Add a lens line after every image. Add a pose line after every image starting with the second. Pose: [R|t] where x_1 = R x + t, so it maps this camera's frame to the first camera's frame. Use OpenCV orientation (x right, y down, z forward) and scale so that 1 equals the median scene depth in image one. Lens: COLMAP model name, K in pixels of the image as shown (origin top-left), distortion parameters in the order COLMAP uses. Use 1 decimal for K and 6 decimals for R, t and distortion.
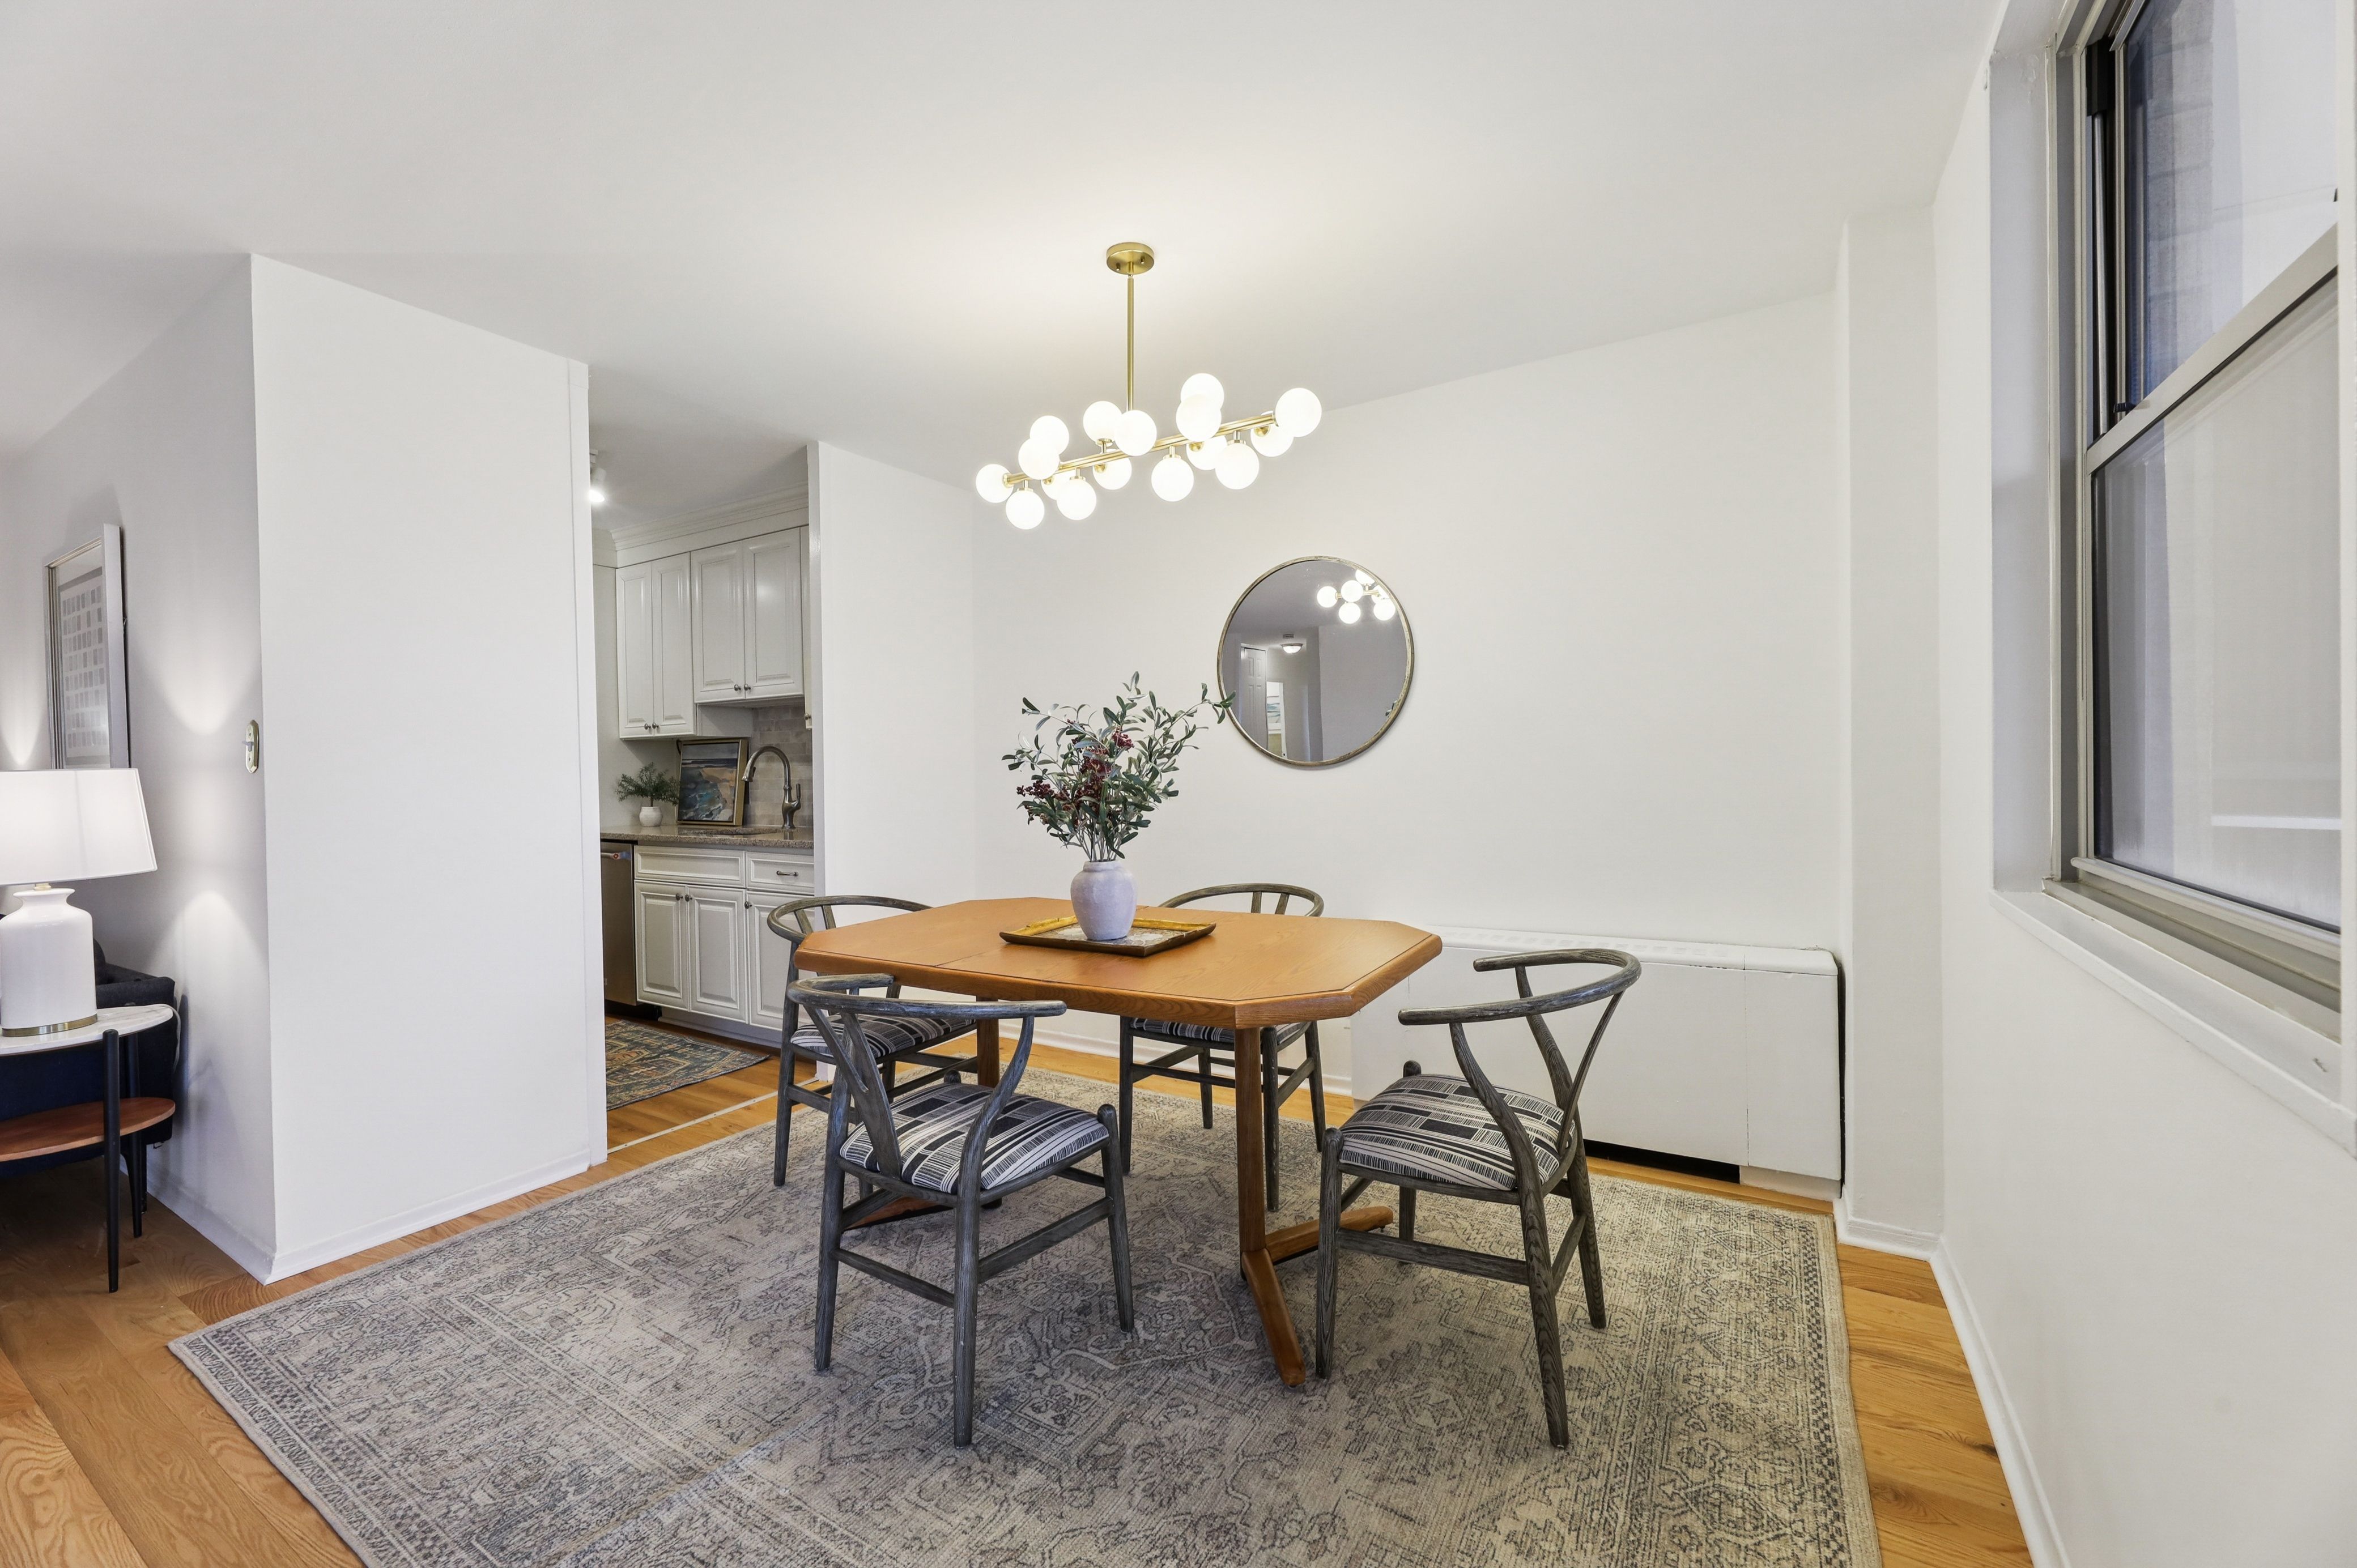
lens RADIAL K [[947.8, 0, 1174.8], [0, 947.8, 774.4], [0, 0, 1]] dist [-0.001654, -0.000794]
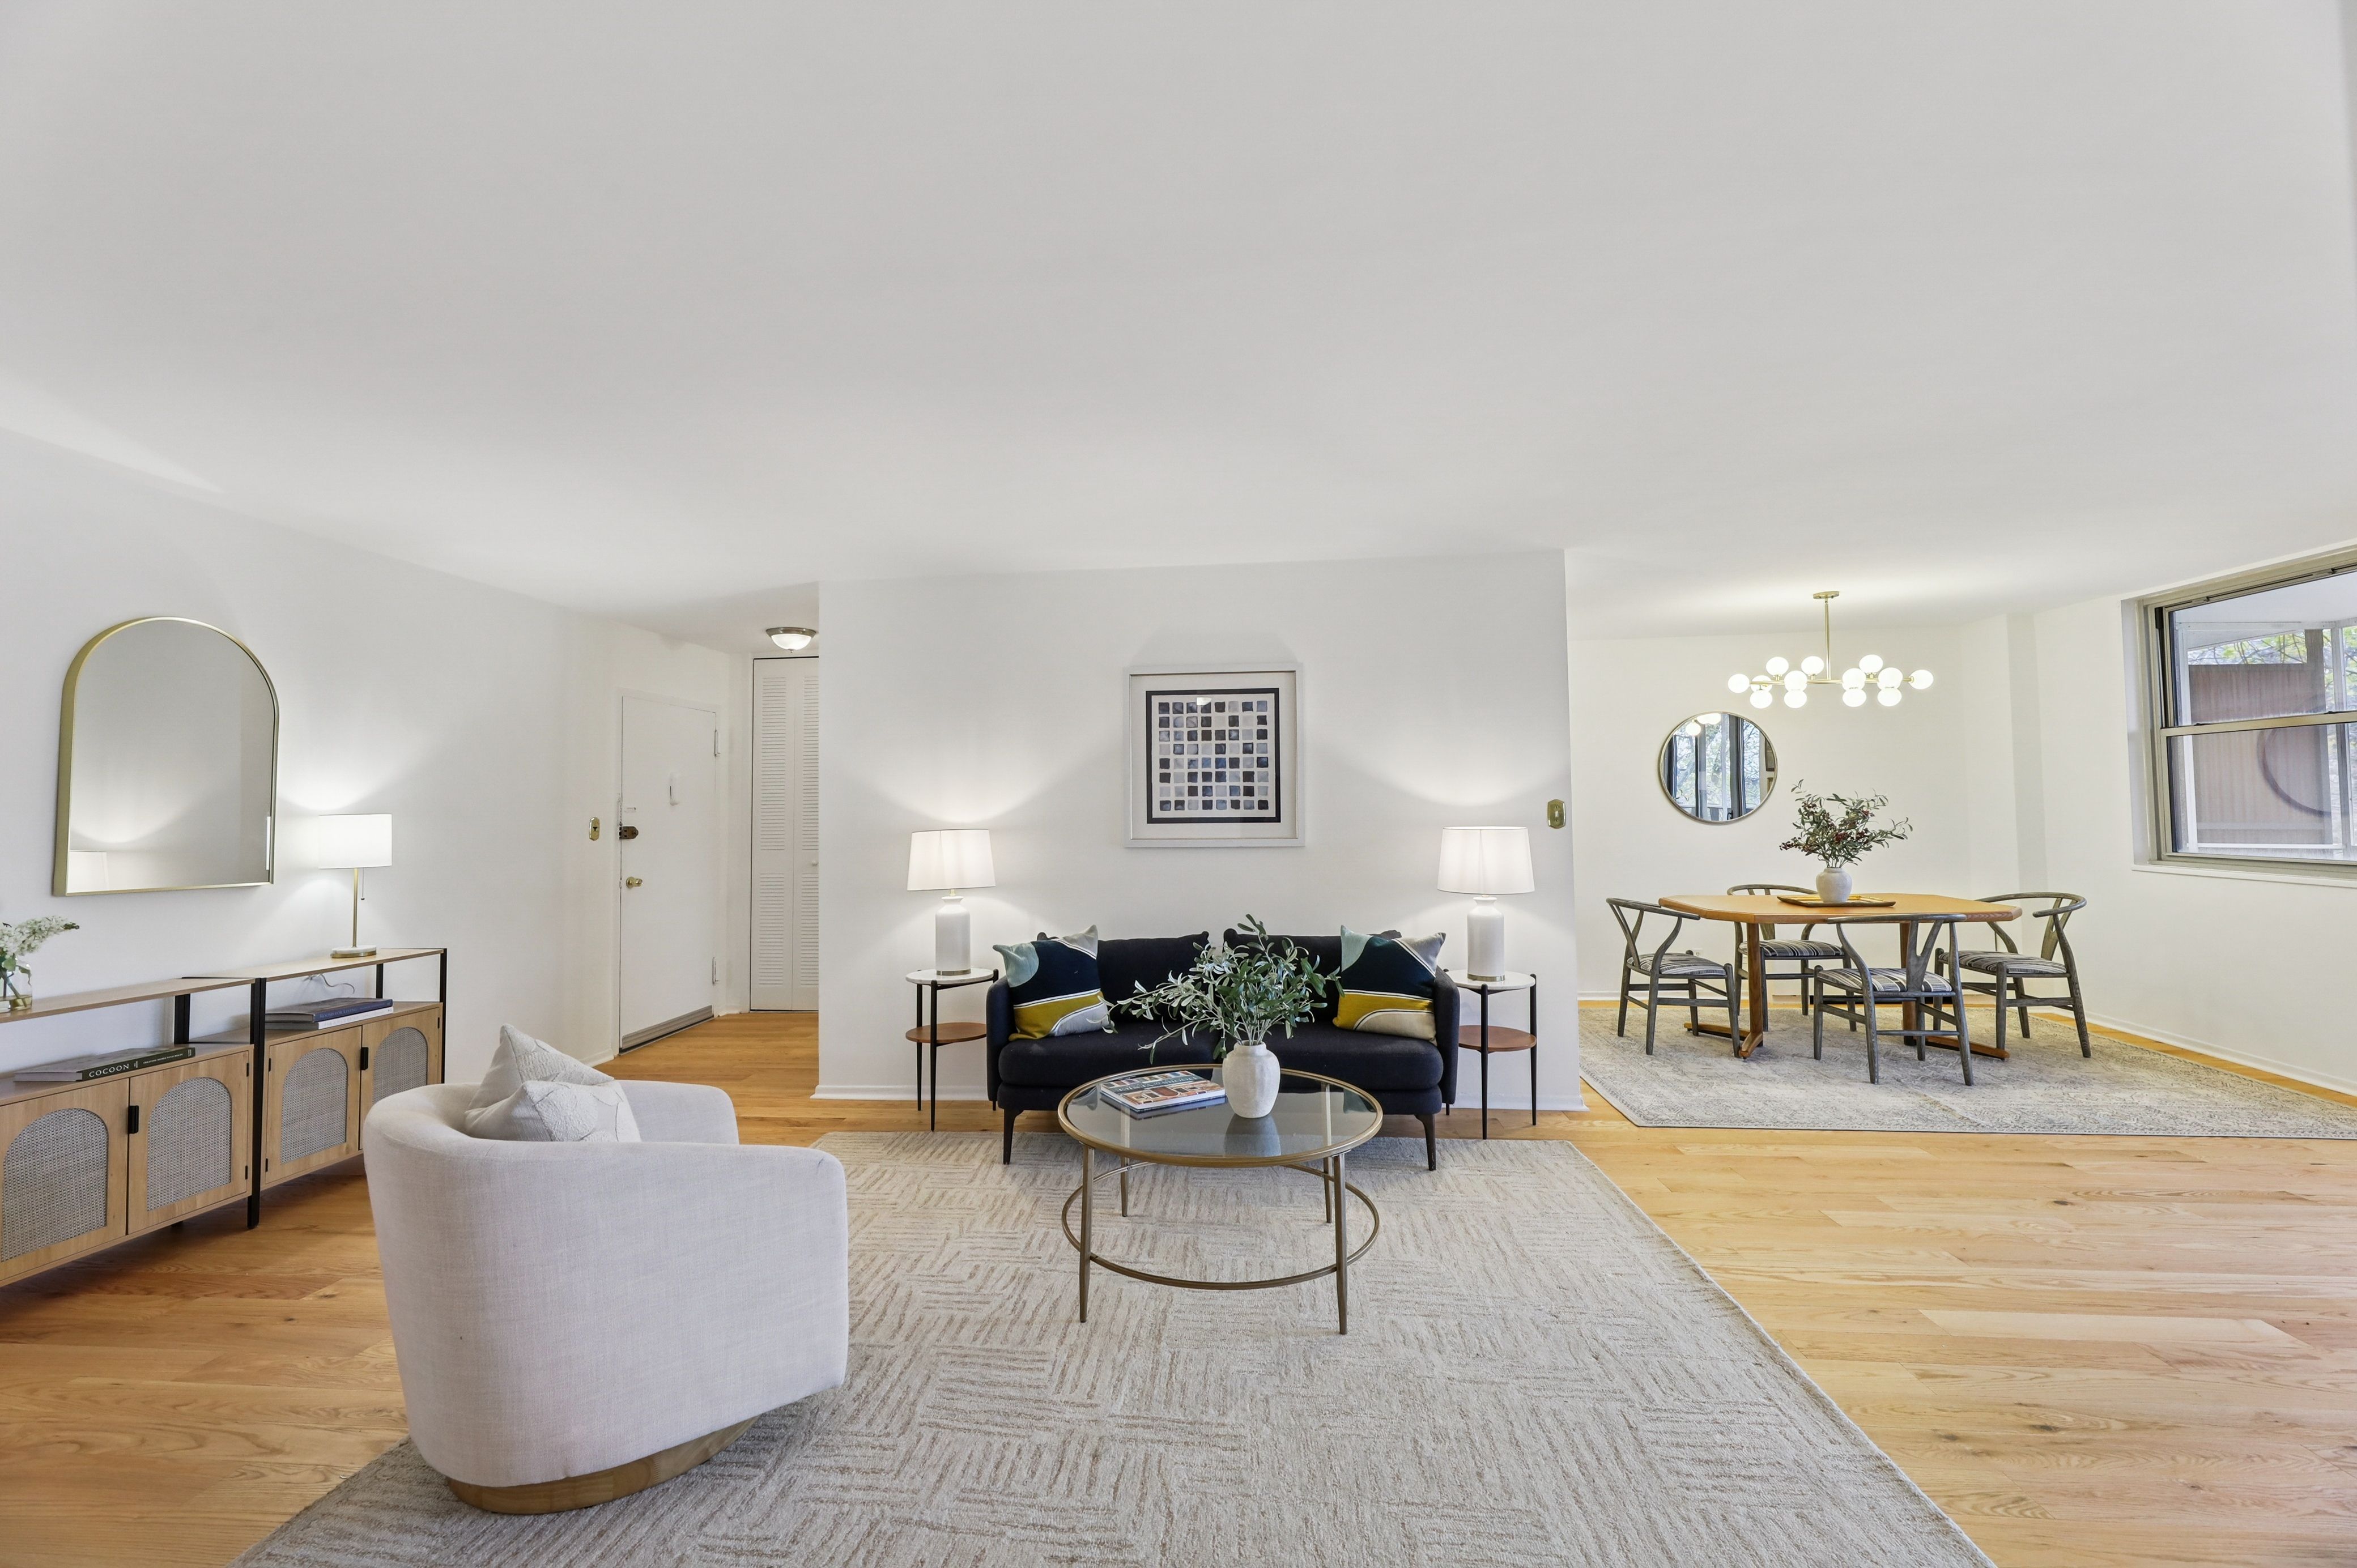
lens RADIAL K [[947.8, 0, 1178.7], [0, 947.8, 772.4], [0, 0, 1]] dist [-0.001654, -0.000794]
pose [[0.899879, 0.022378, 0.435565, -2.352394], [0.003021, 0.998339, -0.057533, -0.006204], [-0.436129, 0.053089, 0.898317, -0.307091]]
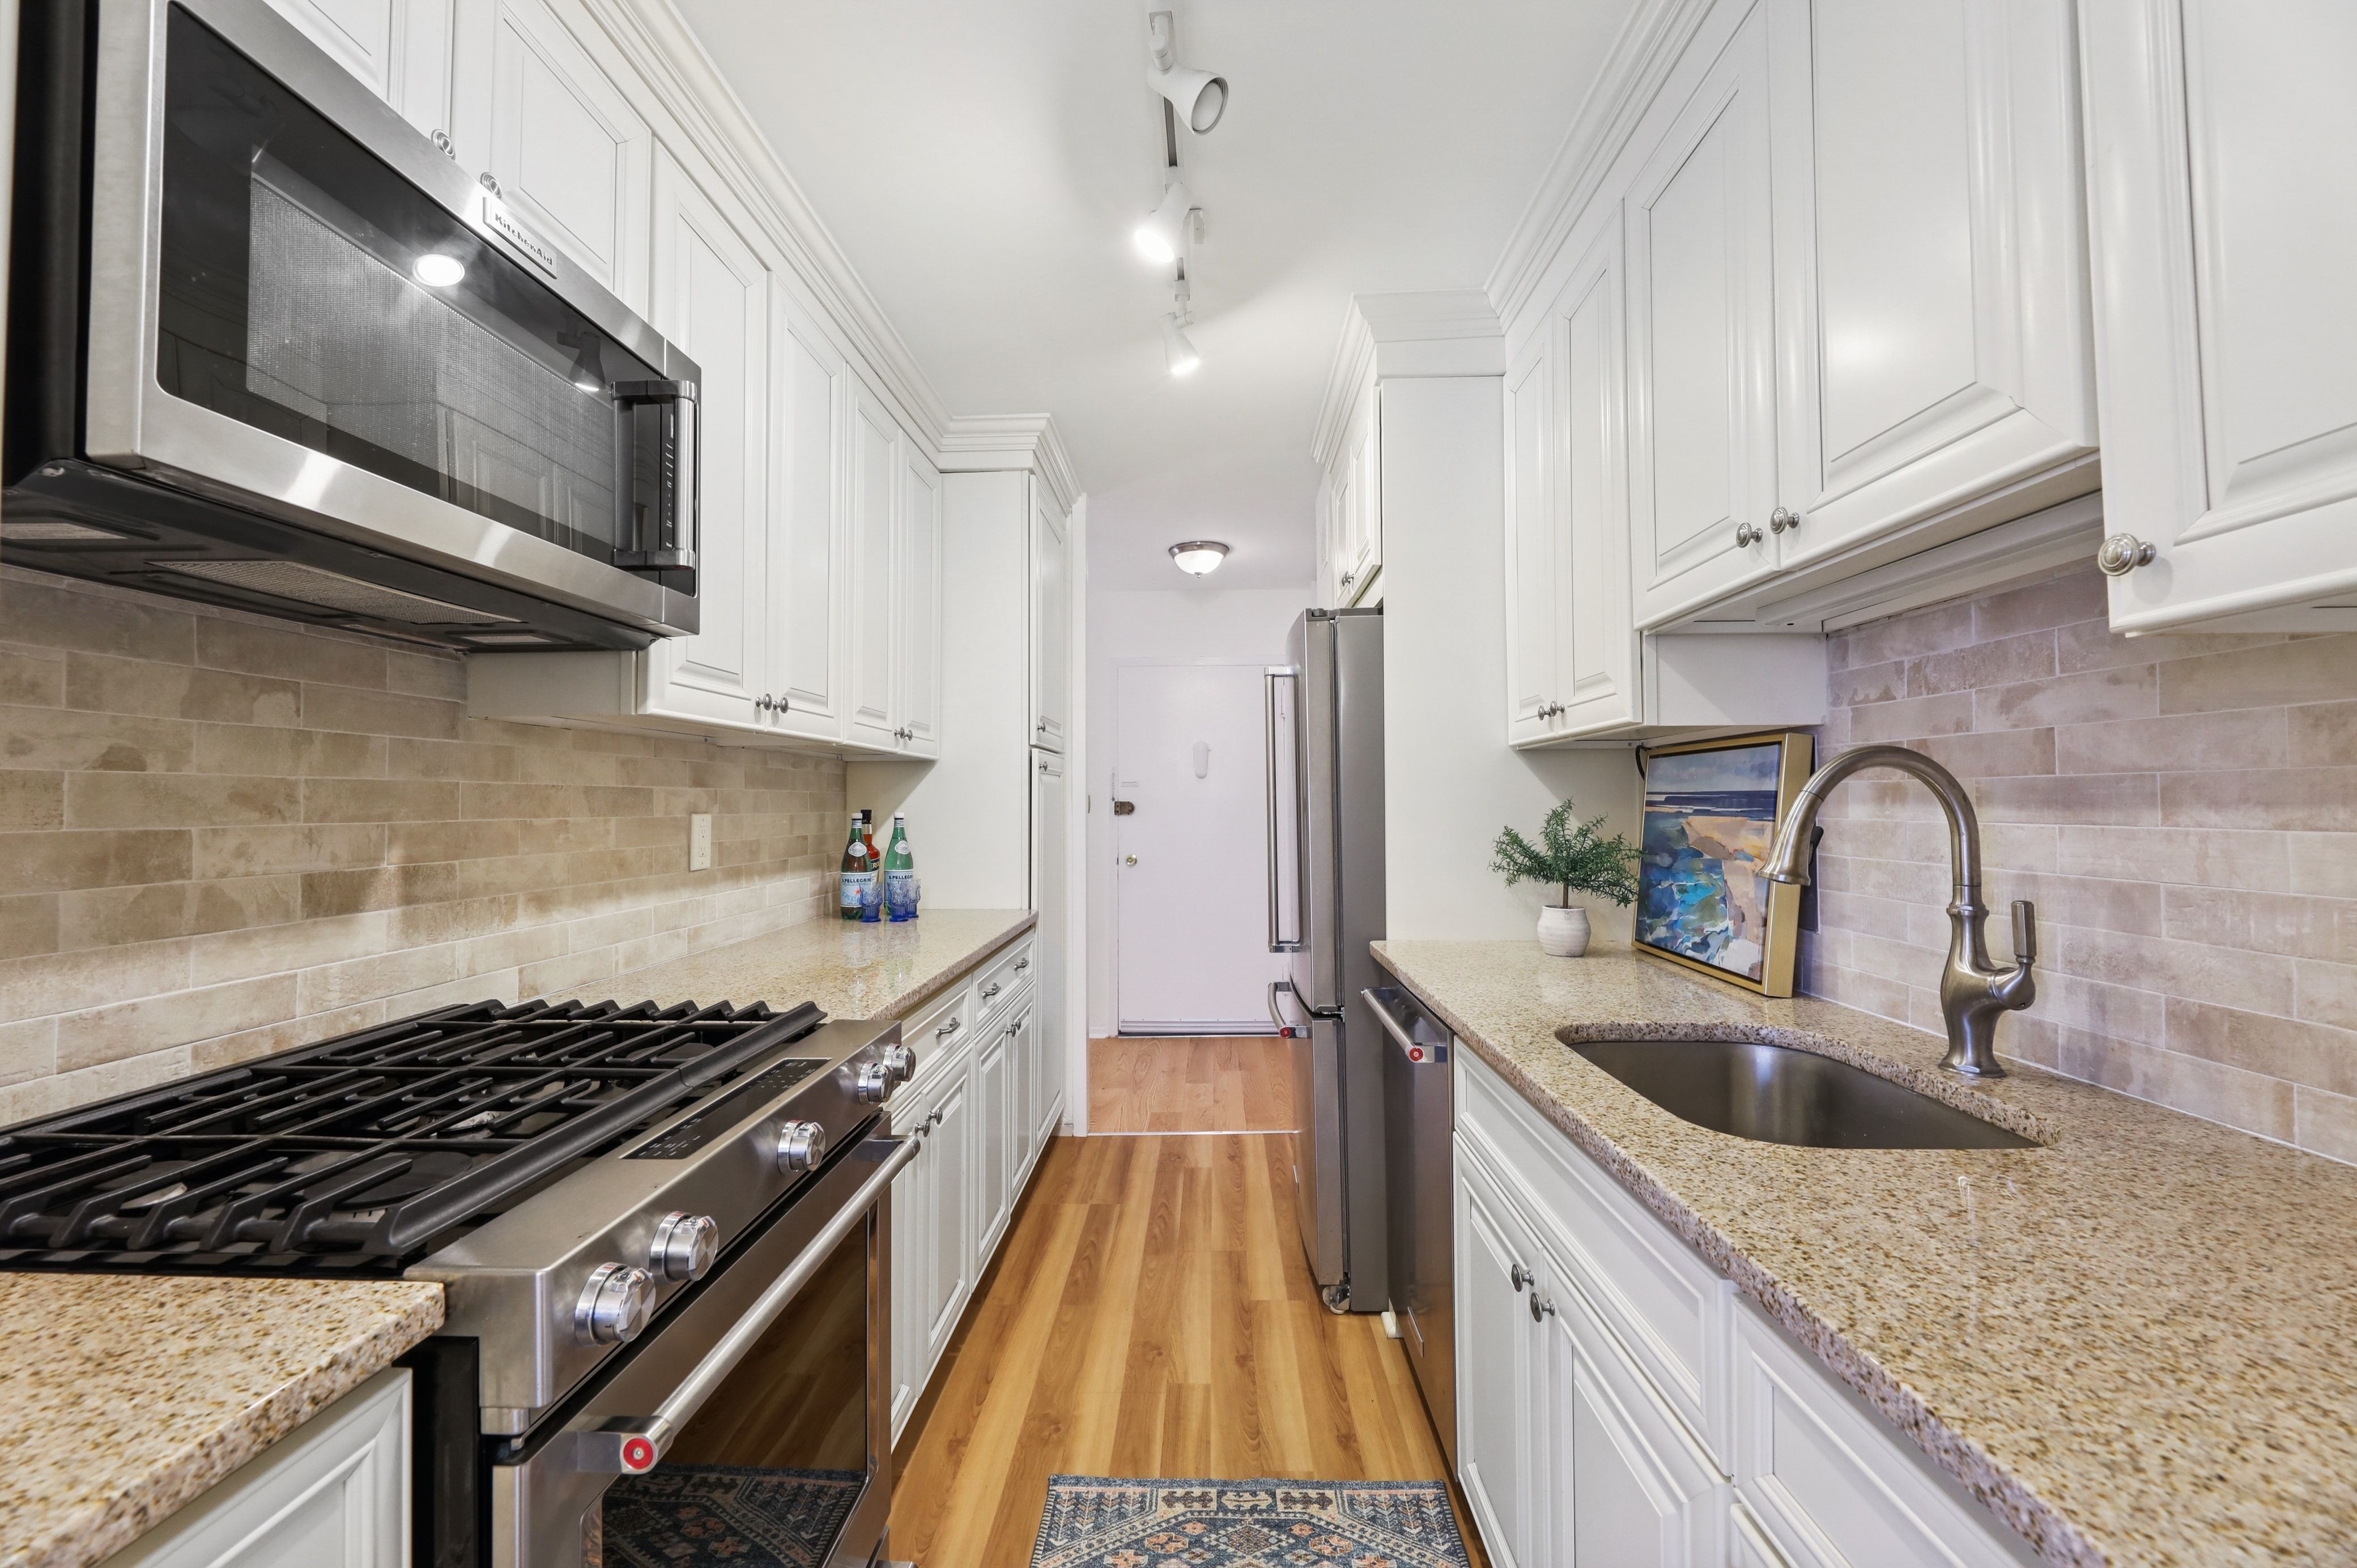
lens RADIAL K [[947.8, 0, 1182.6], [0, 947.8, 787.8], [0, 0, 1]] dist [-0.001654, -0.000794]
pose [[0.491299, -0.002109, -0.870988, -0.578195], [-0.008936, 0.999932, -0.007462, -0.028639], [0.870945, 0.011449, 0.491247, 1.375653]]
